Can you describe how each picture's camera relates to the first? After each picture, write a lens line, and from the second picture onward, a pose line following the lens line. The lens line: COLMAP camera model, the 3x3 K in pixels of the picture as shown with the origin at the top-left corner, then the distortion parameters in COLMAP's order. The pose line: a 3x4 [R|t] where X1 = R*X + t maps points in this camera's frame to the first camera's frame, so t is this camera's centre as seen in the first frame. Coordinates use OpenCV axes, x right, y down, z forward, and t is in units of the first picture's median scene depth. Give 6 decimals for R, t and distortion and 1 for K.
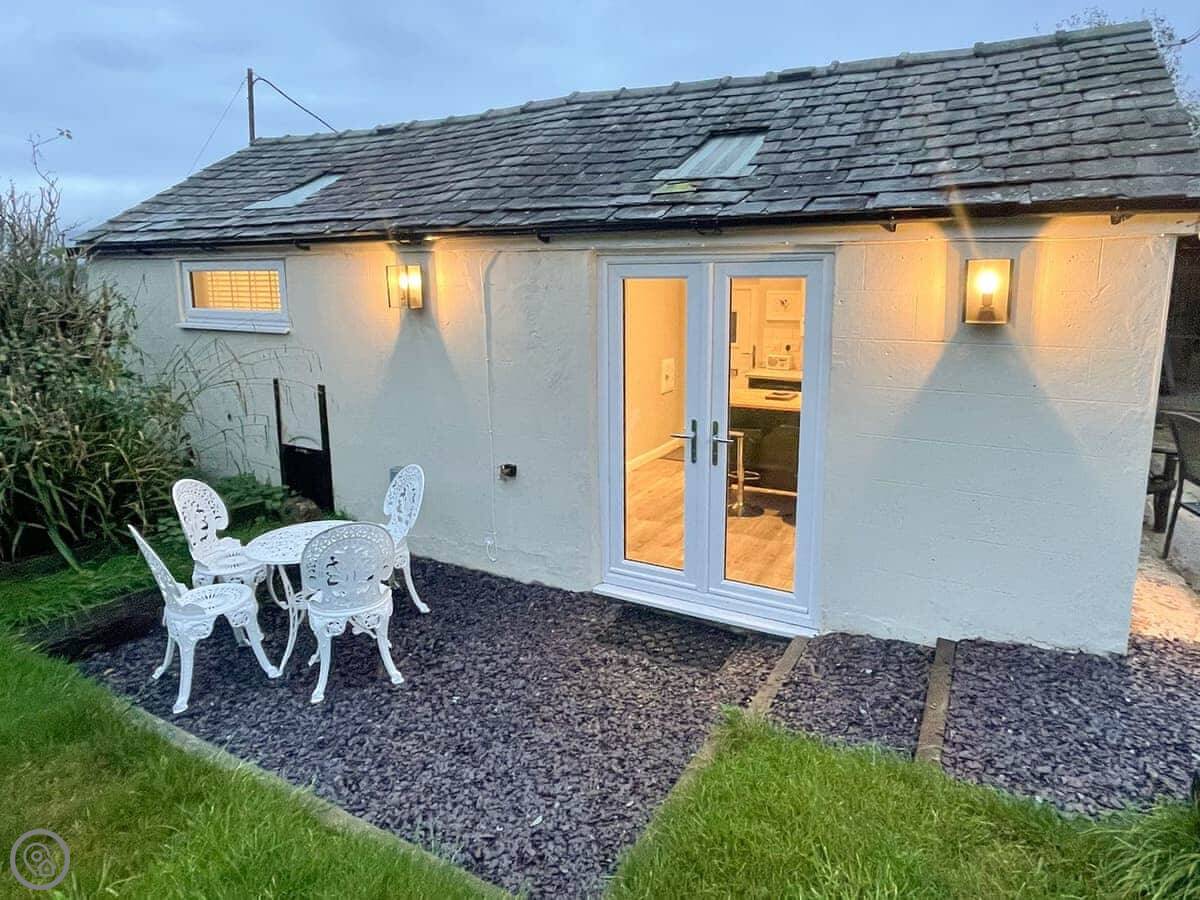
lens RADIAL K [[710.4, 0, 623.7], [0, 710.4, 396.7], [0, 0, 1]] dist [0.005290, 0.000504]
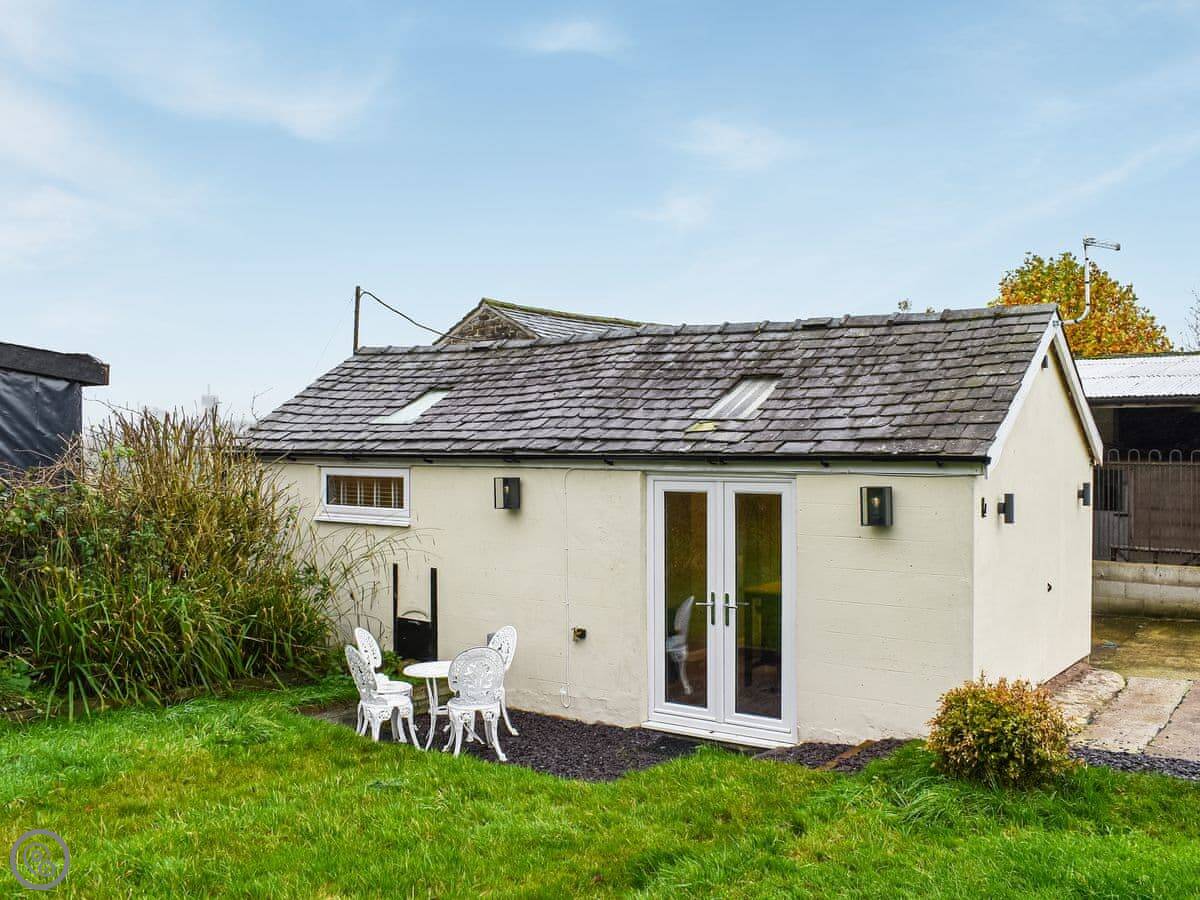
lens RADIAL K [[1148.2, 0, 600.0], [0, 1148.2, 450.0], [0, 0, 1]] dist [-0.095905, 0.003870]
pose [[0.989341, 0.003241, -0.145584, 0.168897], [-0.026432, 0.987141, -0.157652, 0.095154], [0.143201, 0.159820, 0.976704, -1.033320]]
